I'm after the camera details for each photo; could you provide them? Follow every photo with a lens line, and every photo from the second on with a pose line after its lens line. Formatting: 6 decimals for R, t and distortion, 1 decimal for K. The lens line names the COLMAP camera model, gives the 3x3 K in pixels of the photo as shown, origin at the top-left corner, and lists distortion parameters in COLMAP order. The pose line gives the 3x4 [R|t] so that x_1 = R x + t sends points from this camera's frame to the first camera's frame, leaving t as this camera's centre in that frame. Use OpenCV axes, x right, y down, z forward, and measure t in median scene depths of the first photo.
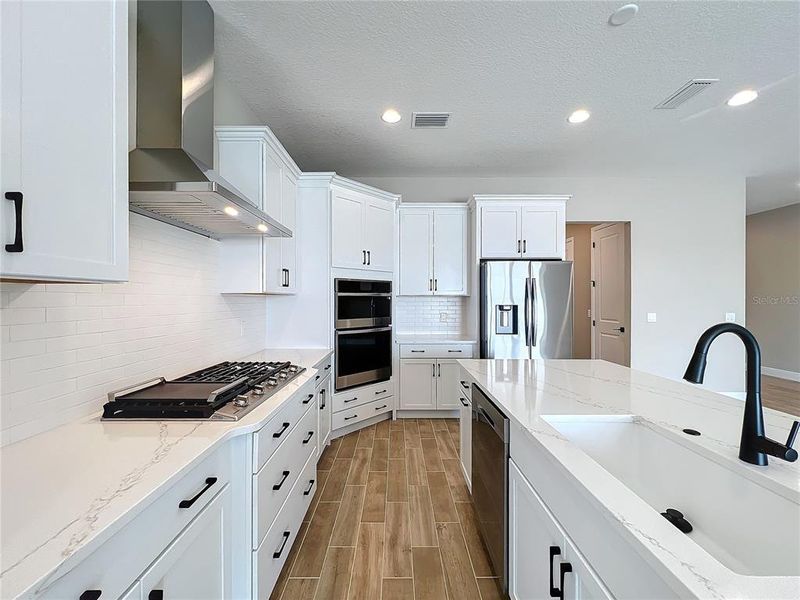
lens RADIAL K [[326.9, 0, 403.5], [0, 326.9, 299.6], [0, 0, 1]] dist [-0.004441, 0.001289]
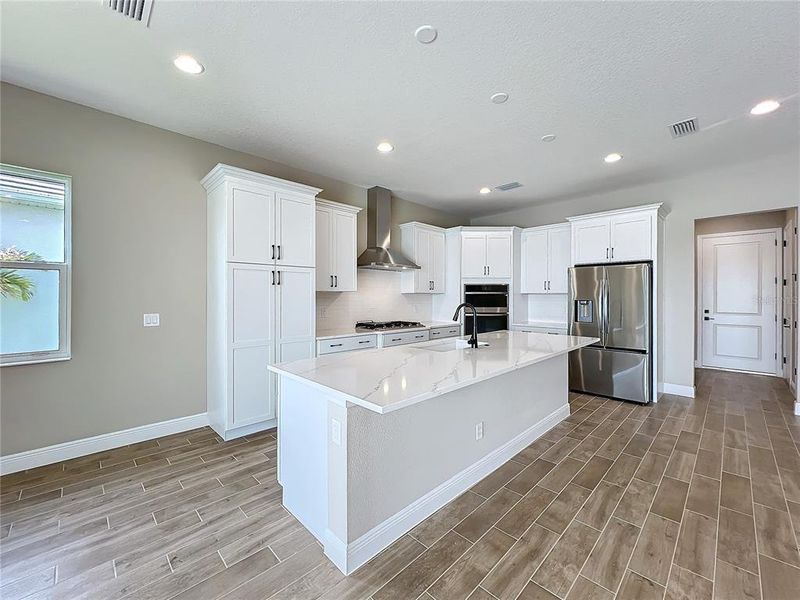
lens RADIAL K [[326.9, 0, 401.9], [0, 326.9, 297.0], [0, 0, 1]] dist [-0.004441, 0.001289]
pose [[0.706372, 0.007381, -0.707802, 2.890165], [-0.004815, 0.999973, 0.005623, -0.012288], [0.707824, -0.000564, 0.706388, -1.768038]]
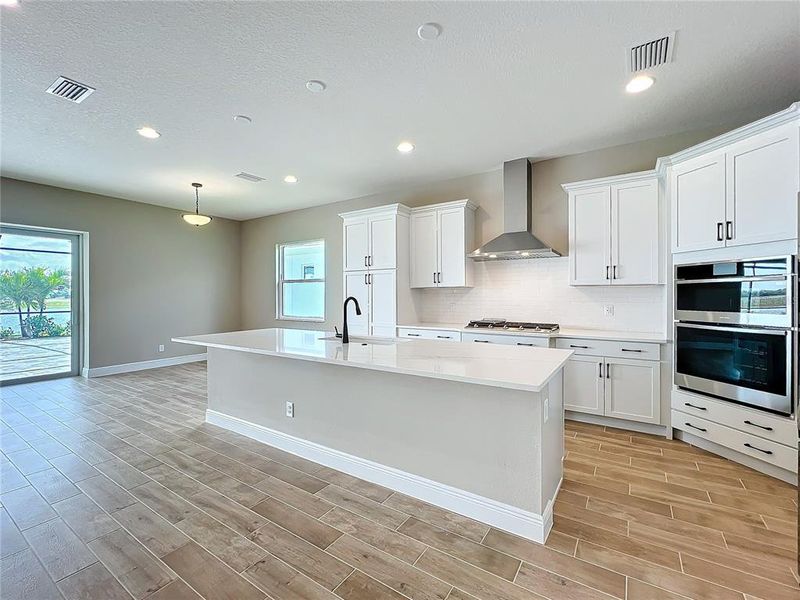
lens RADIAL K [[326.9, 0, 398.4], [0, 326.9, 293.7], [0, 0, 1]] dist [-0.004441, 0.001289]
pose [[-0.510993, -0.001604, -0.859583, 3.507331], [0.004435, 0.999980, -0.004502, 0.060663], [0.859573, -0.006113, -0.510976, 2.862560]]
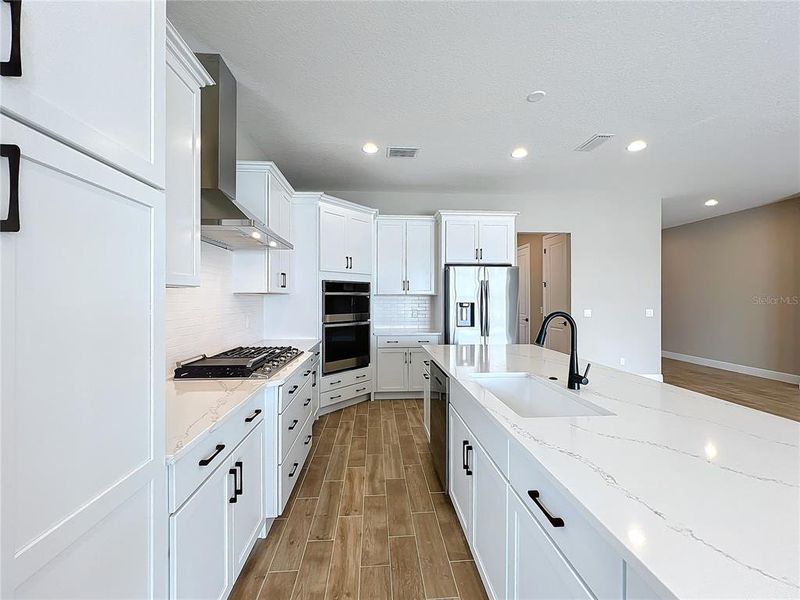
lens RADIAL K [[326.9, 0, 403.5], [0, 326.9, 296.4], [0, 0, 1]] dist [-0.004441, 0.001289]
pose [[0.997722, 0.000841, 0.067461, 0.015988], [-0.000517, 0.999988, -0.004821, -0.001294], [-0.067464, 0.004775, 0.997710, -0.750776]]
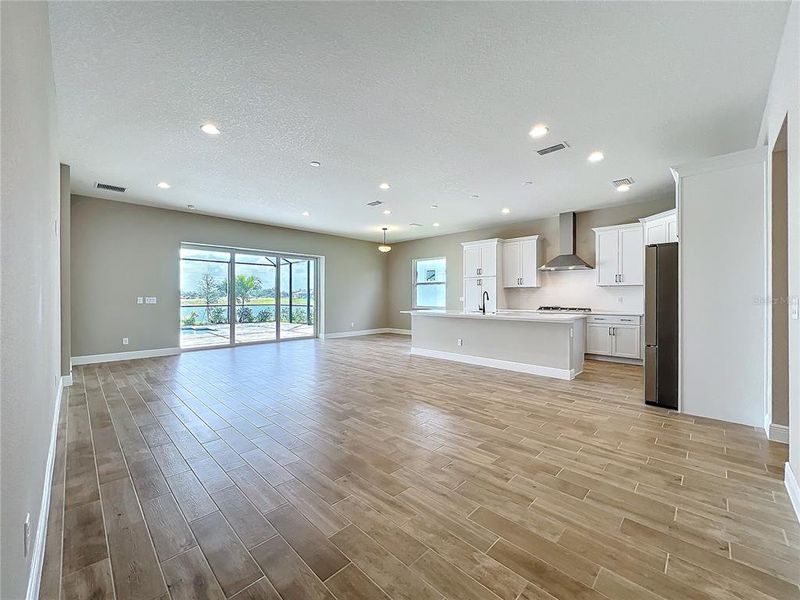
lens RADIAL K [[326.9, 0, 407.4], [0, 326.9, 301.8], [0, 0, 1]] dist [-0.004441, 0.001289]
pose [[-0.674802, 0.017078, -0.737802, 7.112498], [0.003772, 0.999799, 0.019693, 0.142763], [0.737990, 0.010505, -0.674730, 4.365774]]
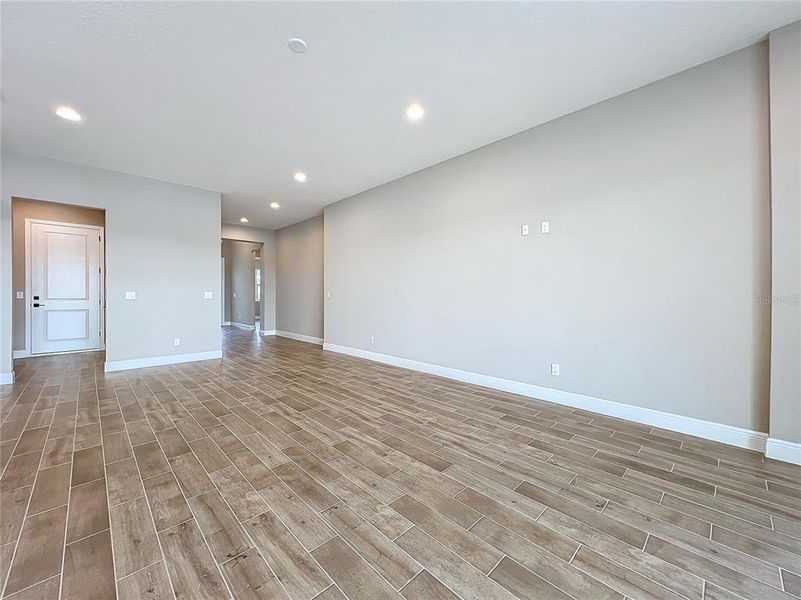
lens RADIAL K [[327.3, 0, 401.3], [0, 327.3, 293.9], [0, 0, 1]] dist [-0.004441, 0.001289]
pose [[0.712456, 0.004767, 0.701700, 3.200522], [0.000581, 0.999973, -0.007383, 0.259795], [-0.701716, 0.005668, 0.712434, -2.422766]]
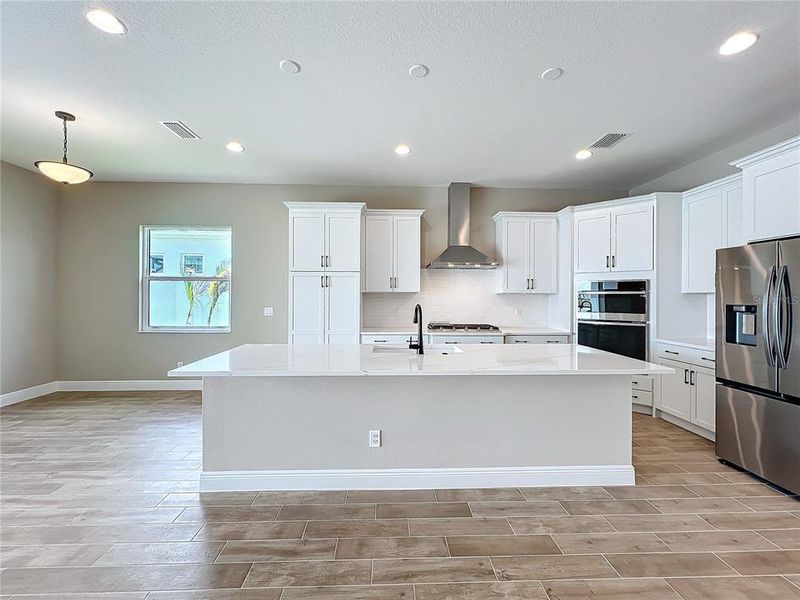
lens RADIAL K [[326.9, 0, 387.7], [0, 326.9, 296.8], [0, 0, 1]] dist [-0.004441, 0.001289]
pose [[0.046192, 0.011407, -0.998867, 3.981056], [-0.003953, 0.999929, 0.011236, -0.041992], [0.998925, 0.003429, 0.046233, 0.508503]]
